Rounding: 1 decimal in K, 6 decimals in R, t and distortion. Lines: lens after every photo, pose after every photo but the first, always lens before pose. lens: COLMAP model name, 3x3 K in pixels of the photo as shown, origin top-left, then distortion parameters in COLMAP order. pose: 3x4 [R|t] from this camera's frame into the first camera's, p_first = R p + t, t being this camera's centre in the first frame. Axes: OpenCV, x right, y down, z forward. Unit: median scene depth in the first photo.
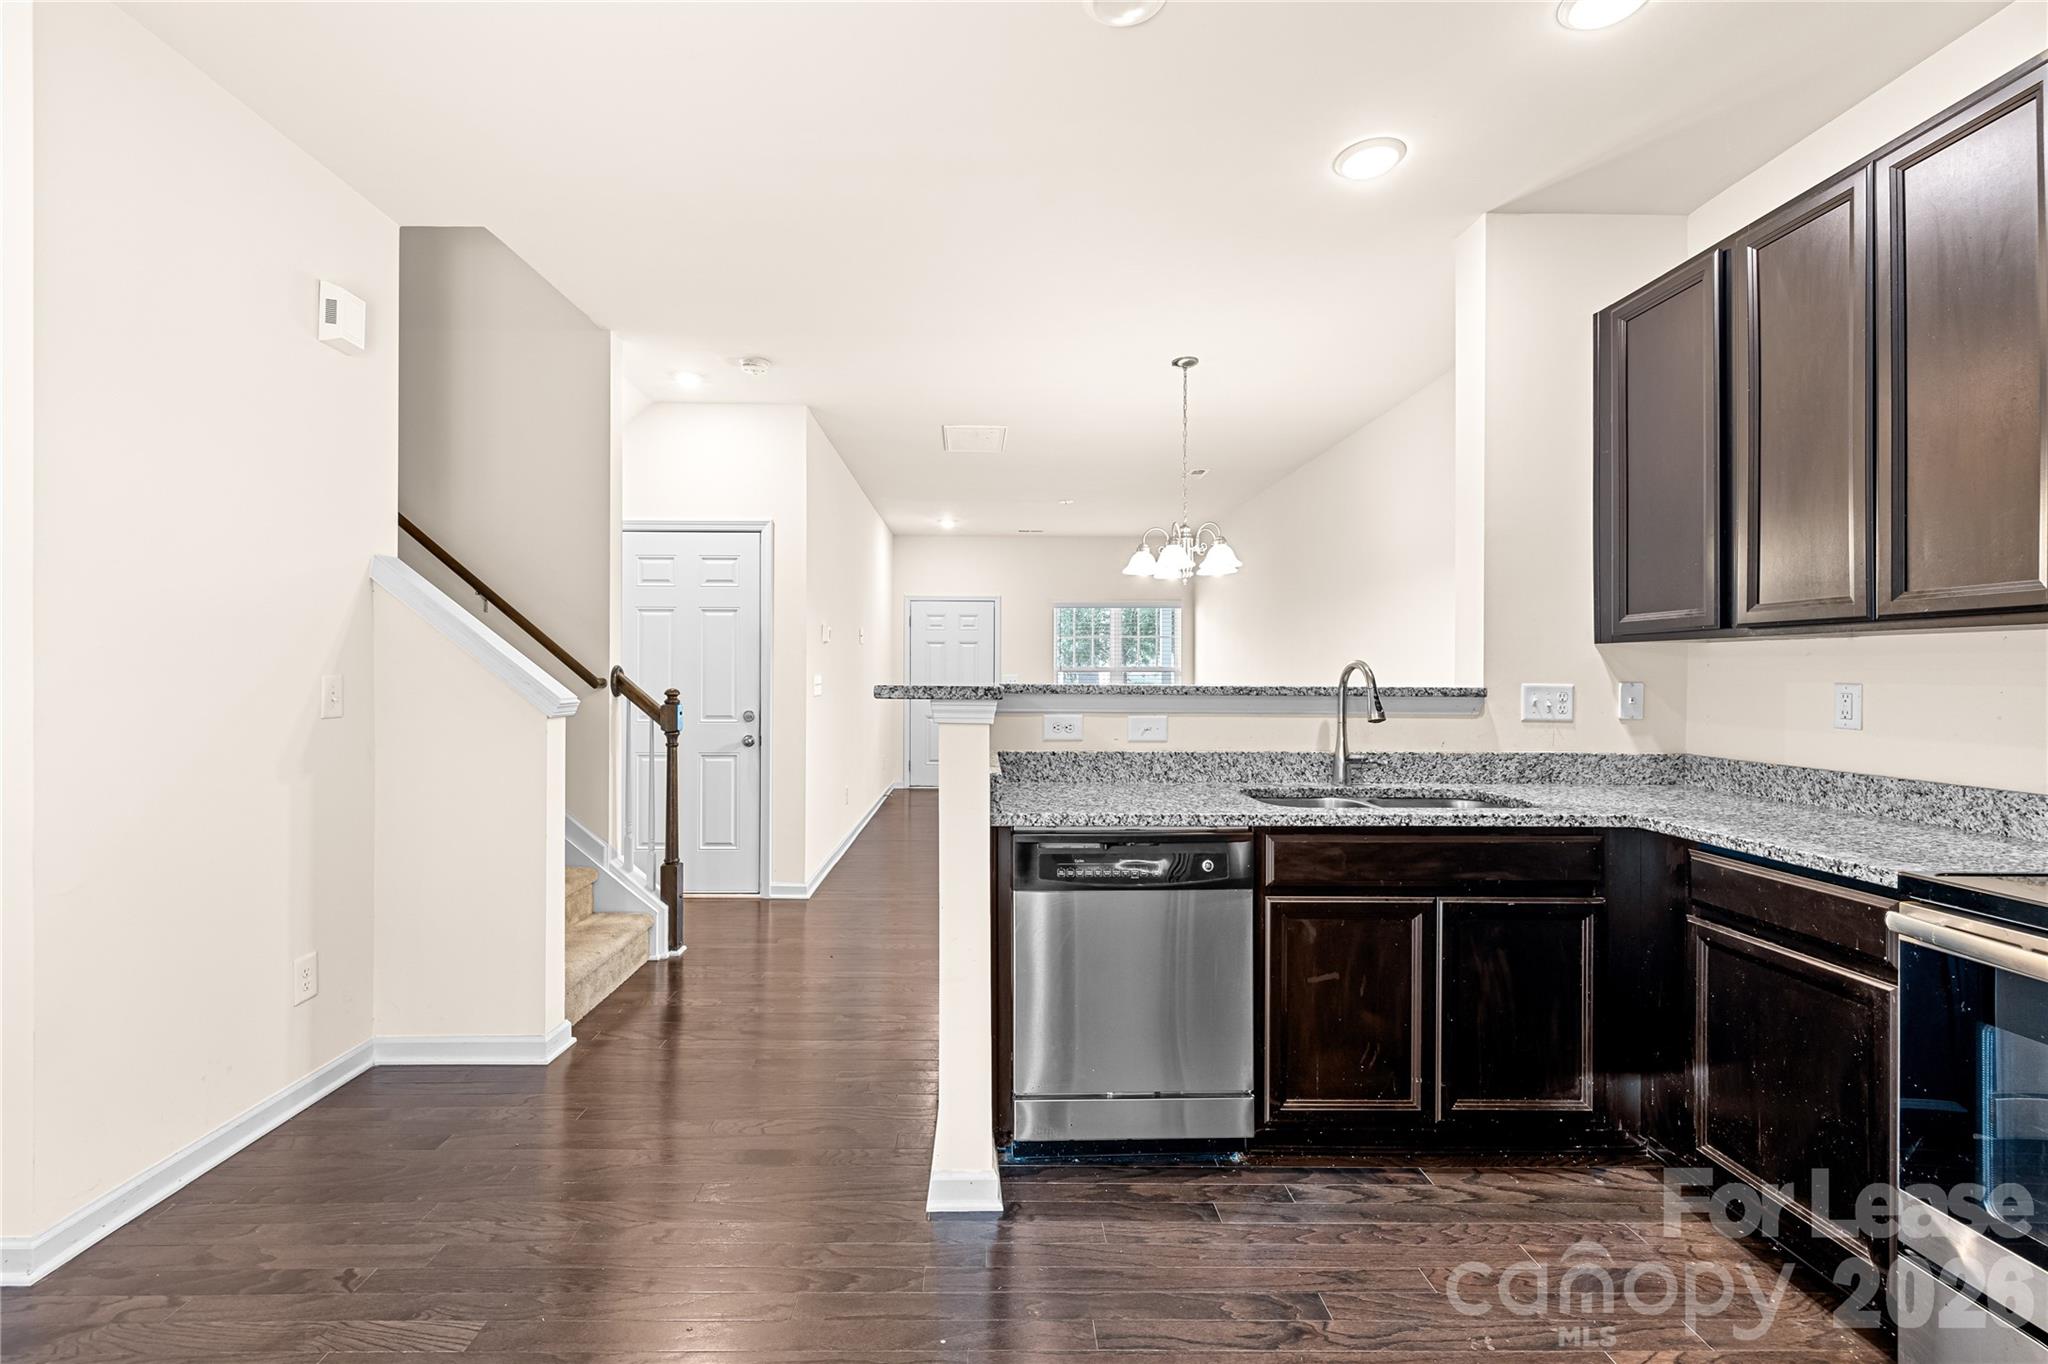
lens RADIAL K [[889.1, 0, 1015.6], [0, 889.1, 672.2], [0, 0, 1]] dist [-0.001639, 0.000422]
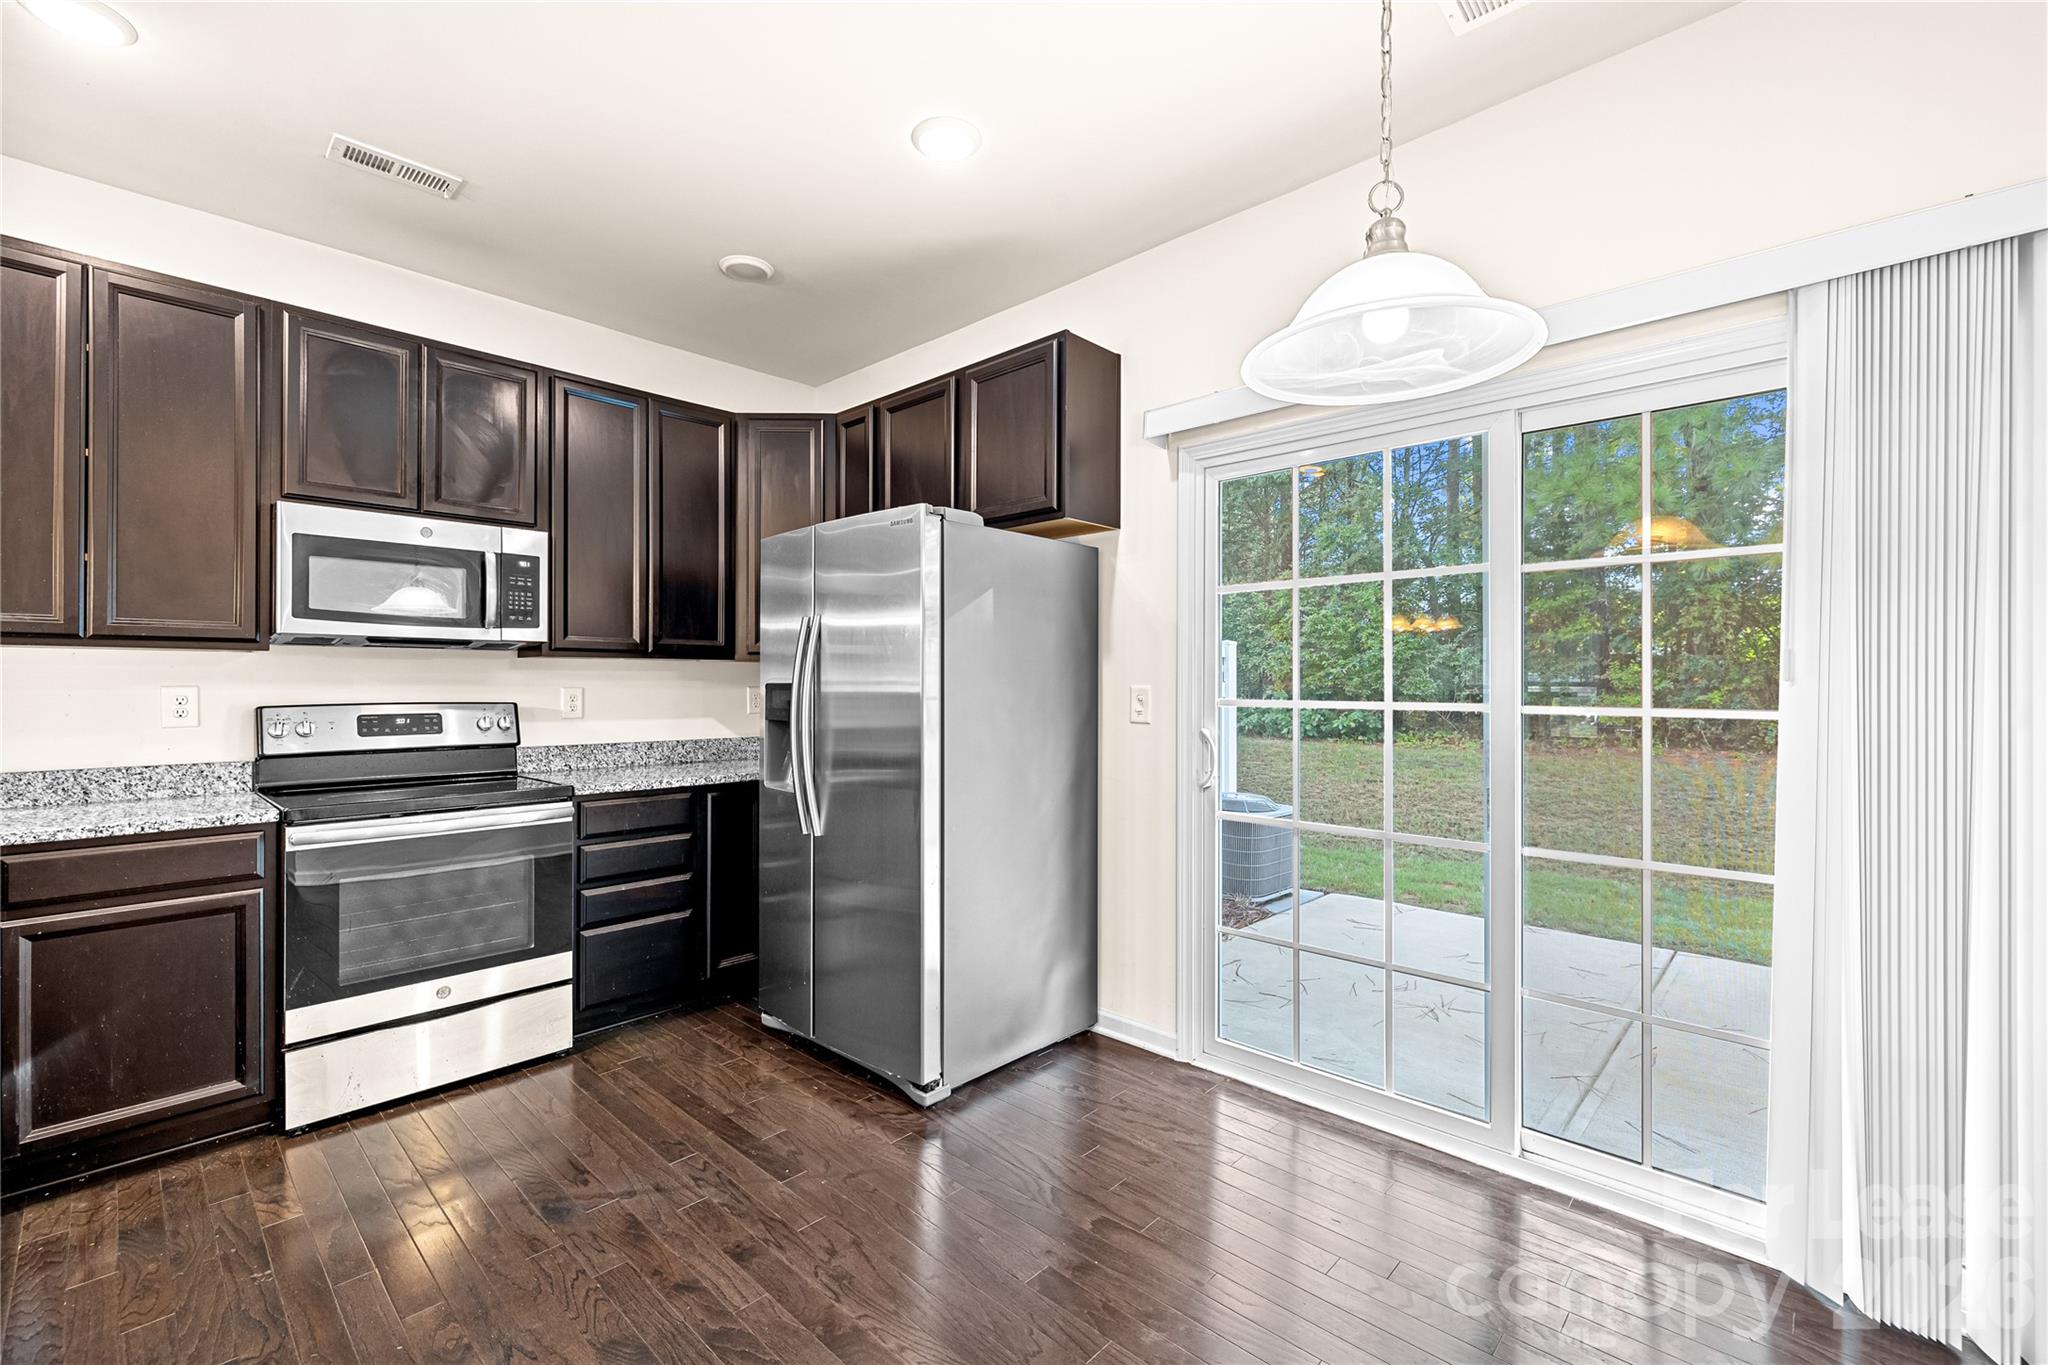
lens RADIAL K [[928.8, 0, 1025.0], [0, 928.8, 685.0], [0, 0, 1]] dist [-0.002045, -0.000201]
pose [[-0.689886, -0.004730, 0.723902, -0.826726], [-0.000208, 0.999980, 0.006335, 0.001033], [-0.723918, 0.004220, -0.689874, 0.933929]]
